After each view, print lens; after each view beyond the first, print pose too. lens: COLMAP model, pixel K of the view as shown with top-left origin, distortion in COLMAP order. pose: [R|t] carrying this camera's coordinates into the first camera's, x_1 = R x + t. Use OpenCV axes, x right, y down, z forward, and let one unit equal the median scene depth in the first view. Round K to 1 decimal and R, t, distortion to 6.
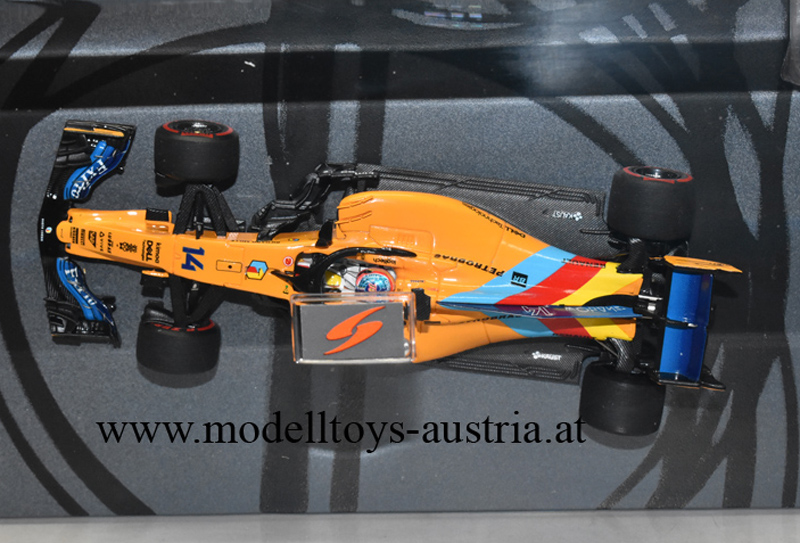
lens RADIAL K [[2101.2, 0, 360.2], [0, 2101.2, 270.8], [0, 0, 1]] dist [0.026117, 0.127478]
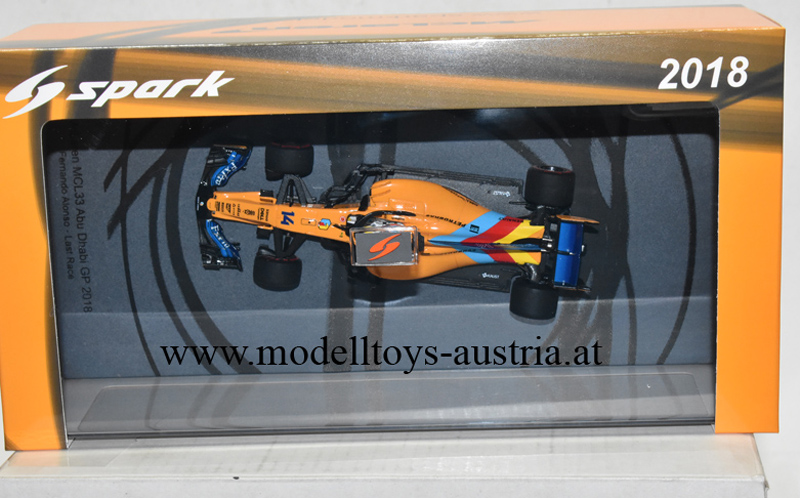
lens RADIAL K [[1913.8, 0, 400.0], [0, 1913.8, 249.0], [0, 0, 1]] dist [0.073298, 0.101165]
pose [[0.999377, -0.002777, 0.035174, -0.042039], [0.004266, 0.999095, -0.042325, 0.086729], [-0.035025, 0.042449, 0.998485, -0.584367]]
